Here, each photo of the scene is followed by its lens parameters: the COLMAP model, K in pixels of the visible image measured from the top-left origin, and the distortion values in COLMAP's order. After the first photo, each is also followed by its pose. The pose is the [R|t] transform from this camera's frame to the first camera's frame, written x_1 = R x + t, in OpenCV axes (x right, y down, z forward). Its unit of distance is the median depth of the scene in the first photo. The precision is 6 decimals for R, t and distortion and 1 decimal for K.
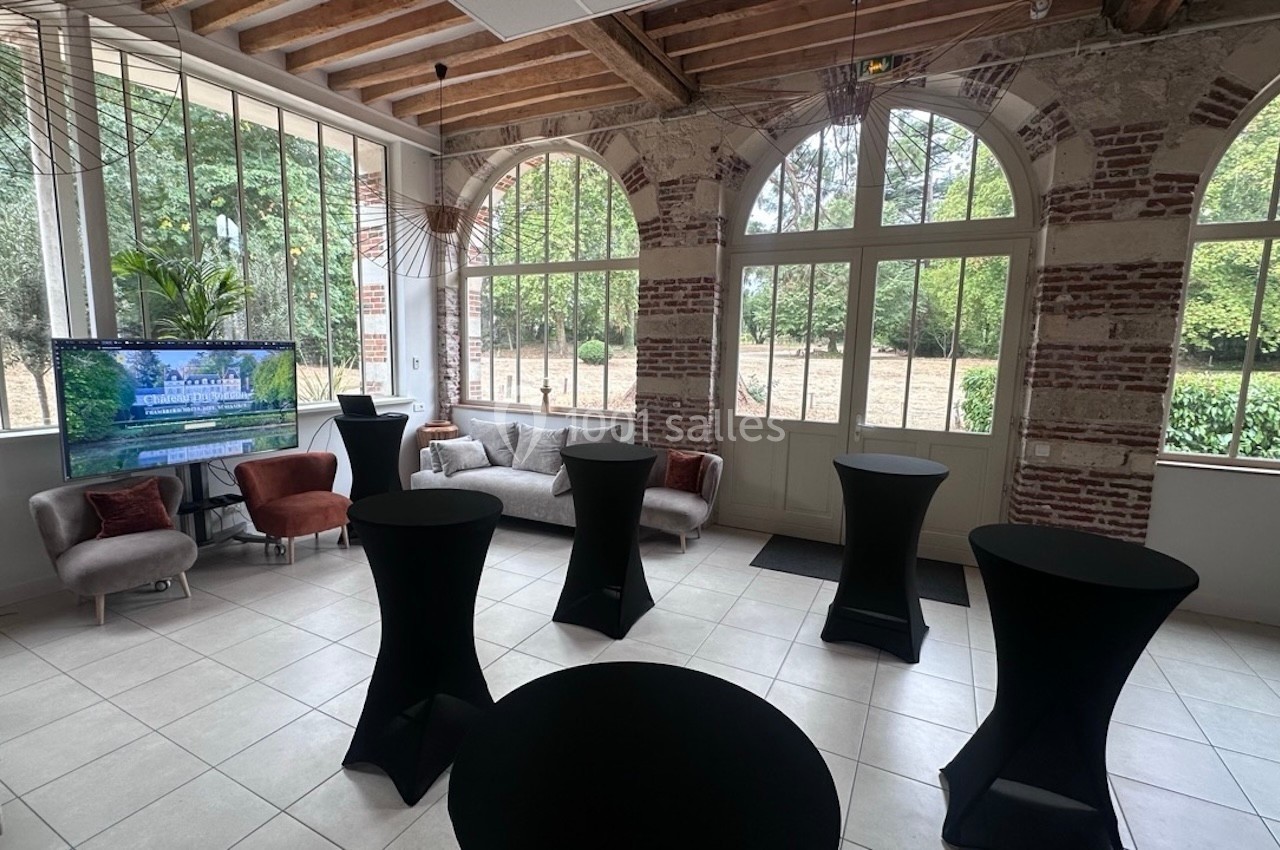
lens RADIAL K [[602.0, 0, 603.5], [0, 602.0, 425.8], [0, 0, 1]] dist [-0.003572, -0.000328]
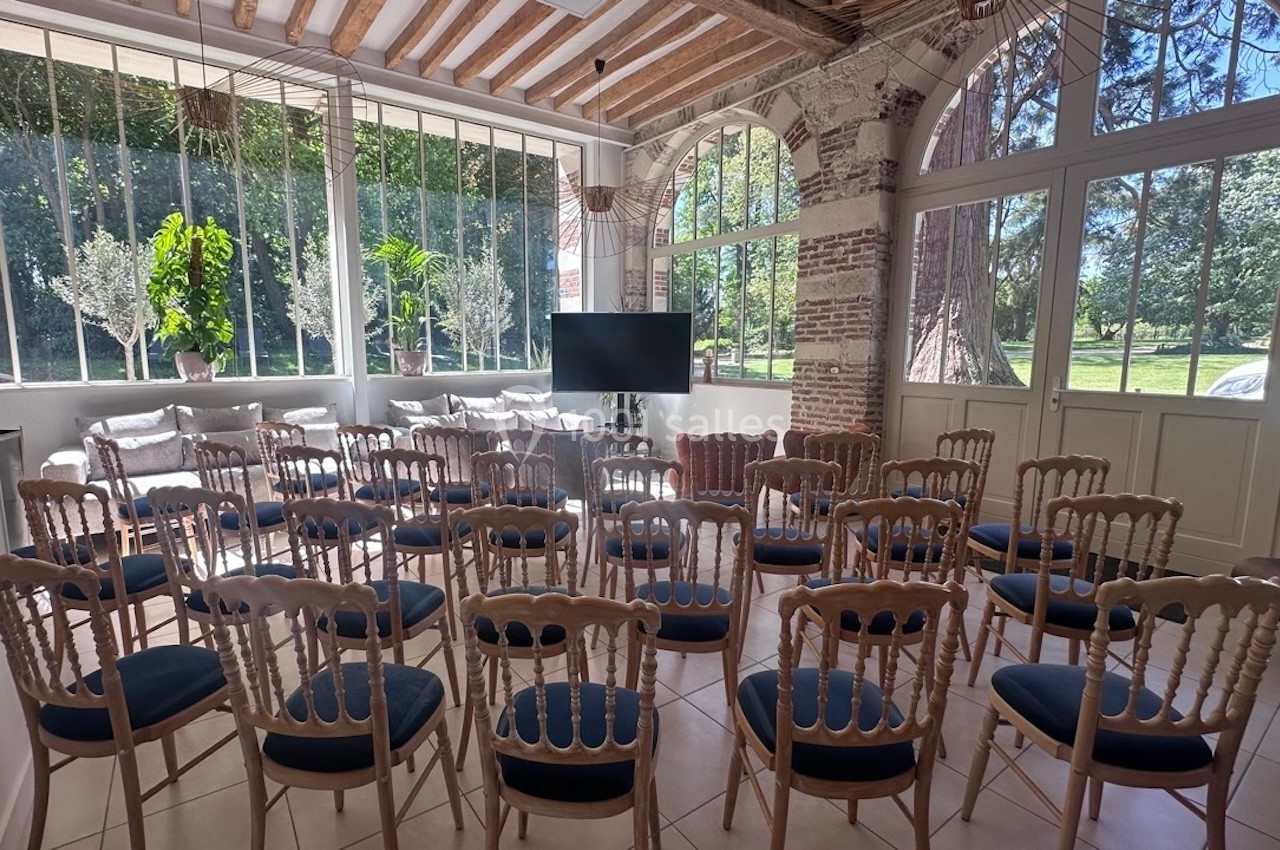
lens RADIAL K [[602.0, 0, 594.8], [0, 602.0, 427.3], [0, 0, 1]] dist [-0.003572, -0.000328]
pose [[0.895084, 0.039802, -0.444117, 0.234365], [-0.042365, 0.999094, 0.004157, 0.073038], [0.443880, 0.015094, 0.895959, 0.004520]]
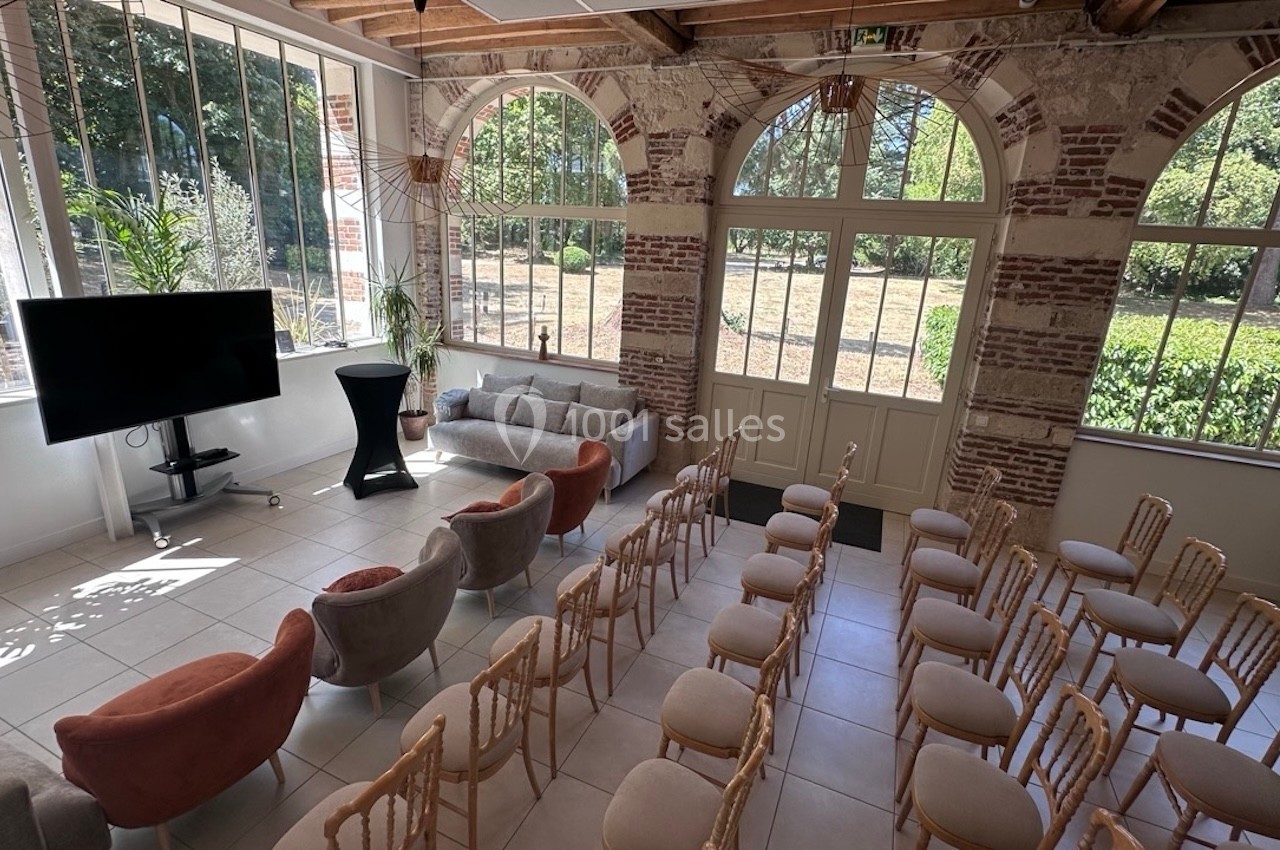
lens RADIAL K [[602.0, 0, 634.6], [0, 602.0, 426.2], [0, 0, 1]] dist [-0.003572, -0.000328]
pose [[0.995556, 0.010917, 0.093534, -0.019485], [-0.025557, 0.987301, 0.156790, -0.095637], [-0.090634, -0.158483, 0.983193, -0.042802]]
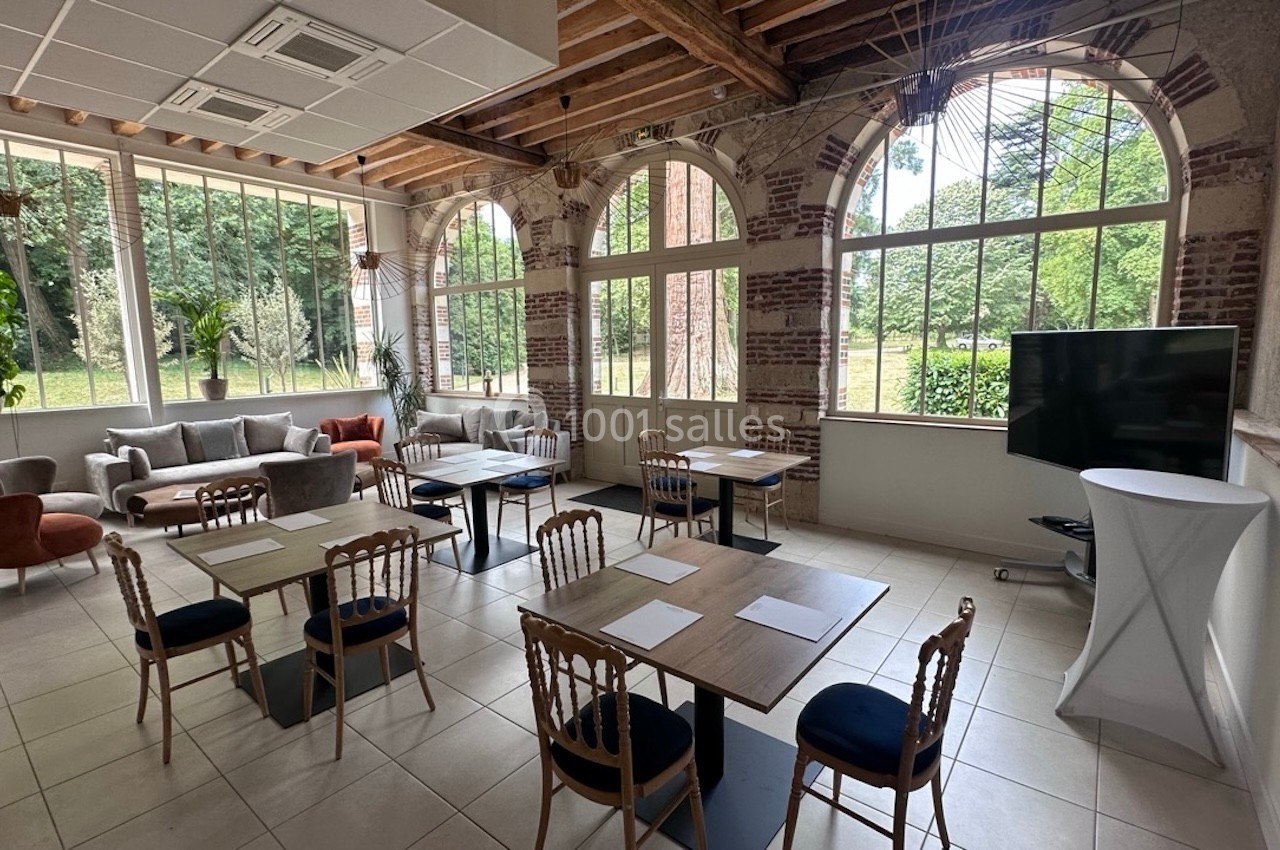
lens RADIAL K [[602.0, 0, 643.0], [0, 602.0, 424.7], [0, 0, 1]] dist [-0.003572, -0.000328]
pose [[0.987680, -0.010220, -0.156155, 0.600199], [0.009005, 0.999923, -0.008489, 0.069199], [0.156230, 0.006978, 0.987696, -0.317687]]
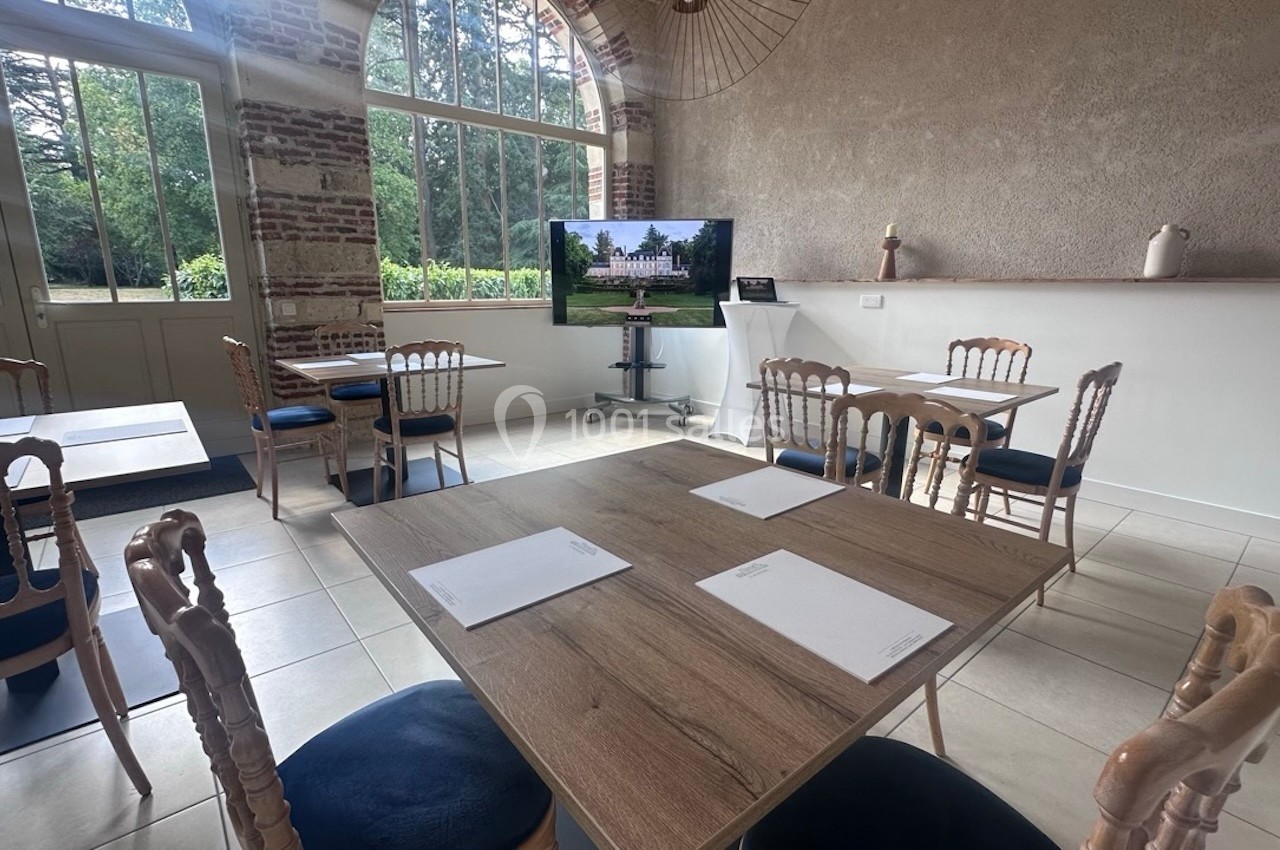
lens RADIAL K [[602.5, 0, 623.4], [0, 602.5, 427.0], [0, 0, 1]] dist [-0.004627, 0.000432]
pose [[0.370470, -0.232749, 0.899211, 0.022153], [0.132327, 0.971447, 0.196928, 0.090973], [-0.919370, 0.046034, 0.390691, 0.128021]]
